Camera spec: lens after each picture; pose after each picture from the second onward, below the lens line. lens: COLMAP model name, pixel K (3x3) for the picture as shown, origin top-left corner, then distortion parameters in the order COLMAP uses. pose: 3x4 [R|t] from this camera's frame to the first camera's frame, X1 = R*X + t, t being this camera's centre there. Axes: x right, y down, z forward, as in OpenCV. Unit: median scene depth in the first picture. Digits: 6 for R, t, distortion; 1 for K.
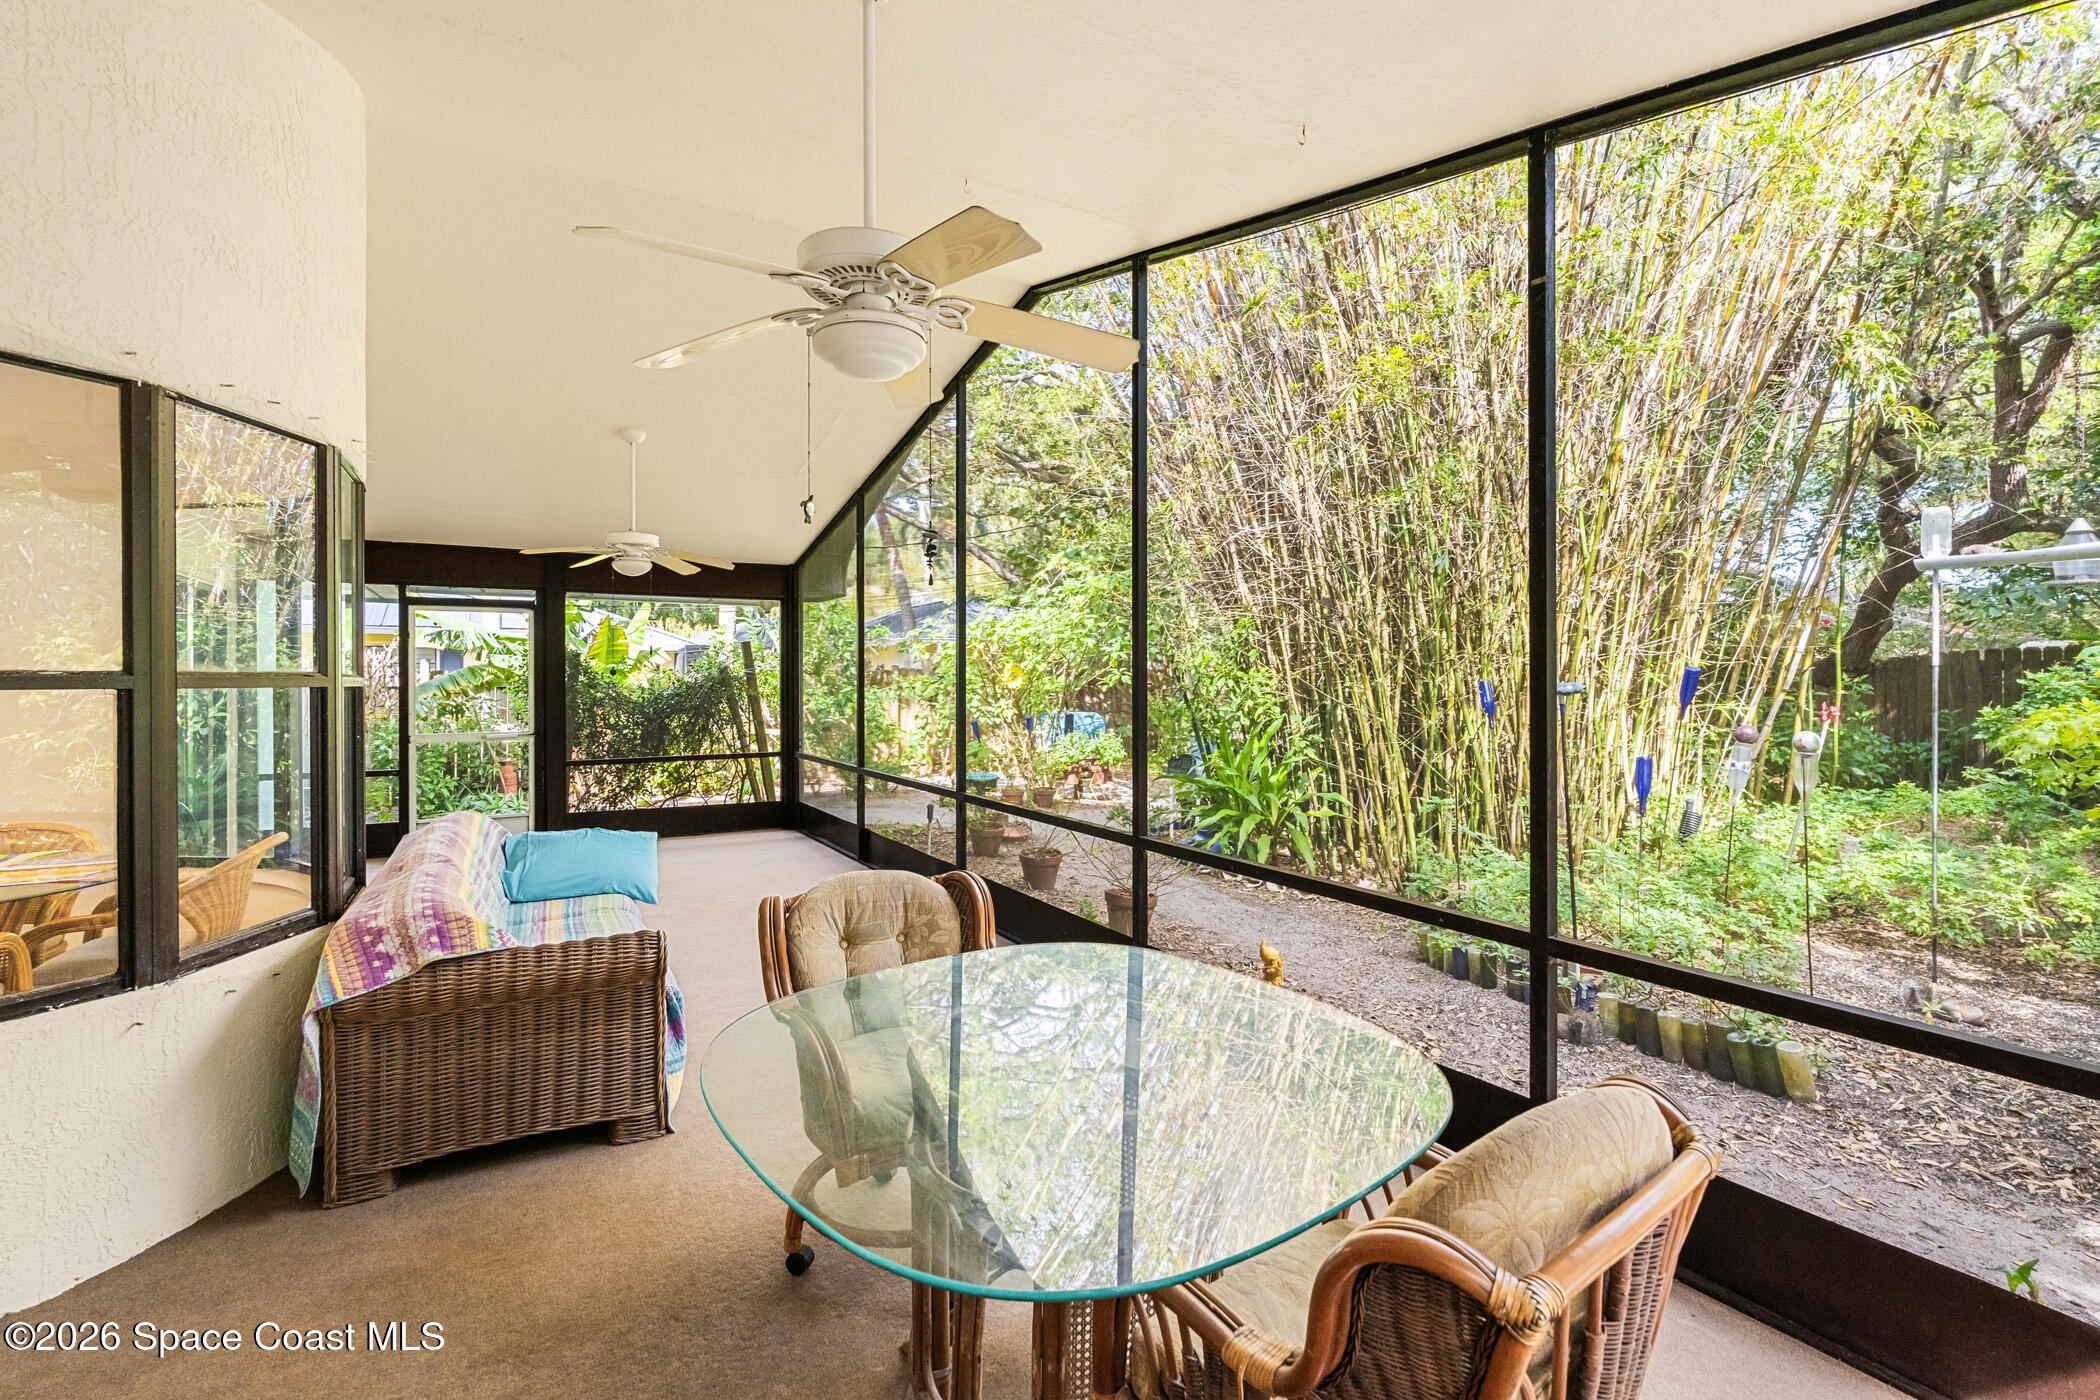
lens RADIAL K [[920.8, 0, 1059.3], [0, 920.8, 684.3], [0, 0, 1]] dist [-0.008104, 0.001679]
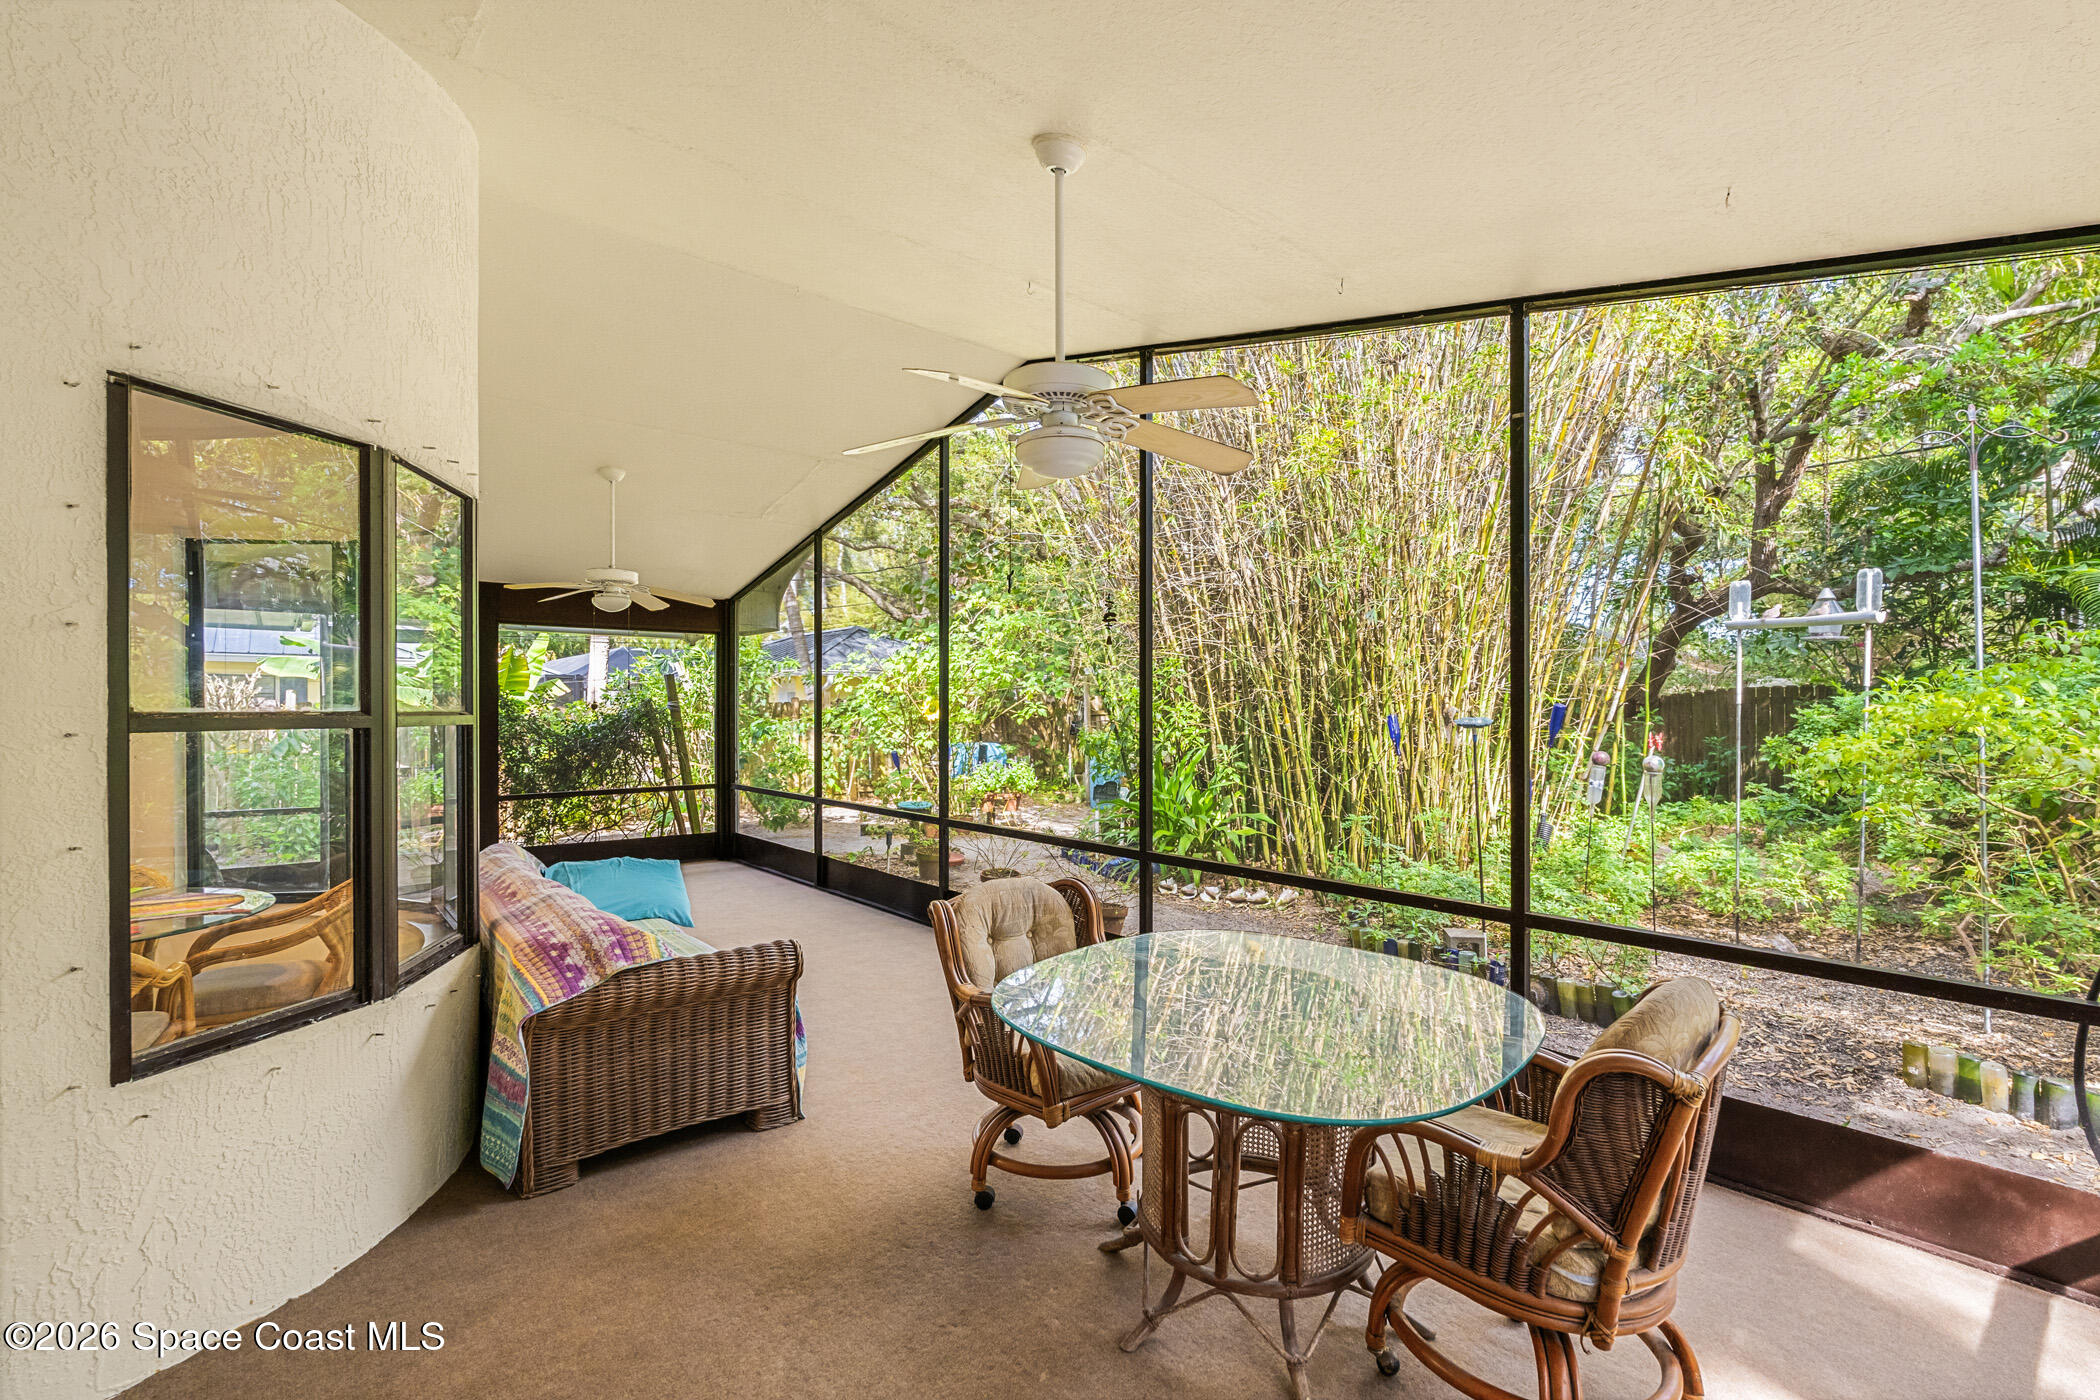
lens RADIAL K [[920.8, 0, 1044.7], [0, 920.8, 714.9], [0, 0, 1]] dist [-0.008104, 0.001679]
pose [[0.986747, -0.000490, 0.162268, -0.278860], [0.000406, 1.000000, 0.000550, -0.007684], [-0.162269, -0.000477, 0.986747, -0.146409]]
